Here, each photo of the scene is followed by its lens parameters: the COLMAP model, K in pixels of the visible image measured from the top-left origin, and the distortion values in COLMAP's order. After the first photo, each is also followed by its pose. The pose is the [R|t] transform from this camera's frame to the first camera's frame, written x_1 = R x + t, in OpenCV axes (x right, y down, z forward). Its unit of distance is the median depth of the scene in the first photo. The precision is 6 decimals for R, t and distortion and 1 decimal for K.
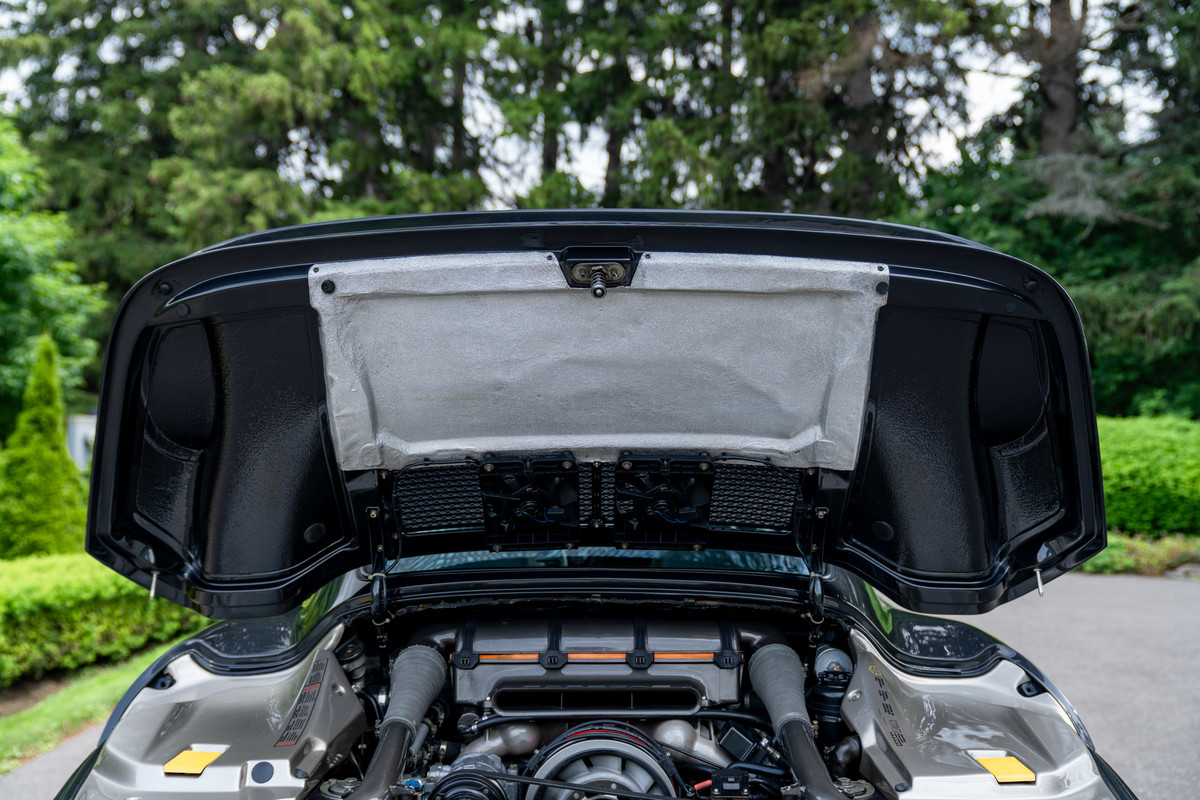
lens RADIAL K [[1171.4, 0, 600.0], [0, 1171.4, 400.0], [0, 0, 1]] dist [-0.000007, 0.003108]
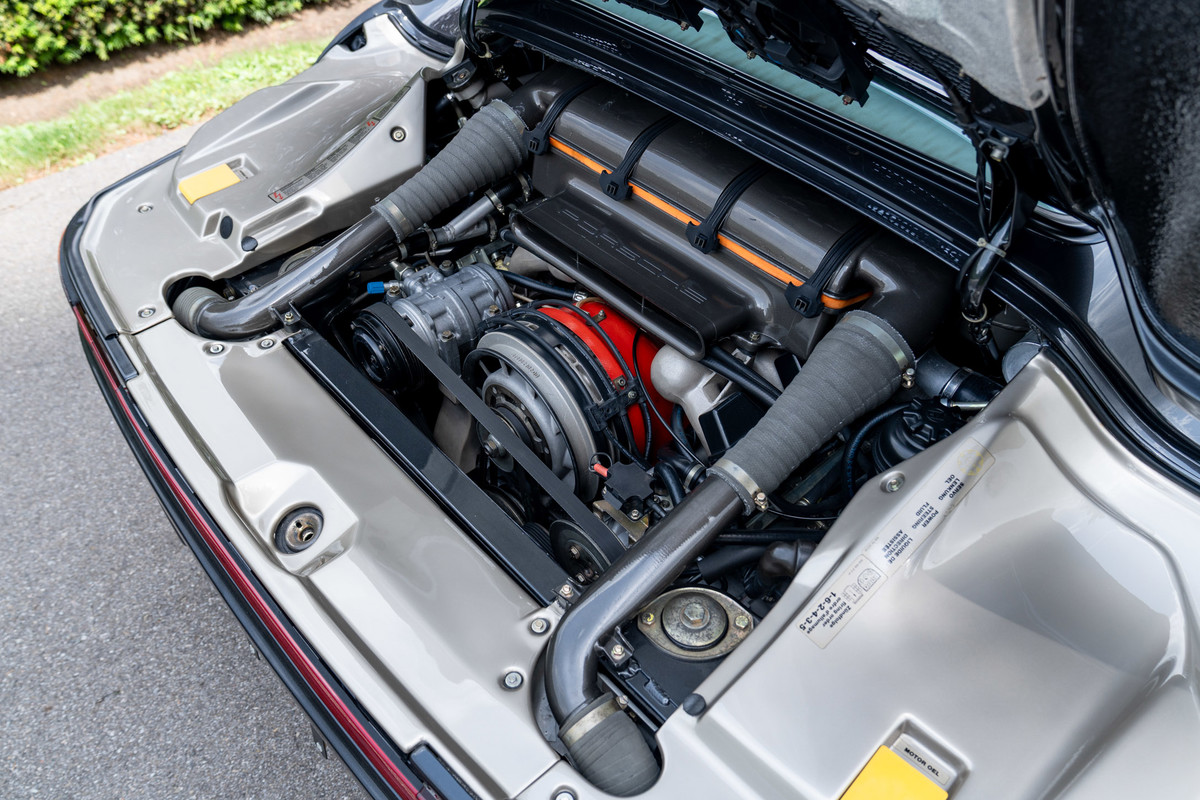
lens RADIAL K [[926.6, 0, 600.0], [0, 926.6, 400.0], [0, 0, 1]] dist [-0.008555, 0.000823]
pose [[0.658079, 0.525981, -0.538773, 0.328707], [0.047725, 0.684973, 0.727004, -0.101344], [0.751435, -0.504139, 0.425664, 0.691728]]
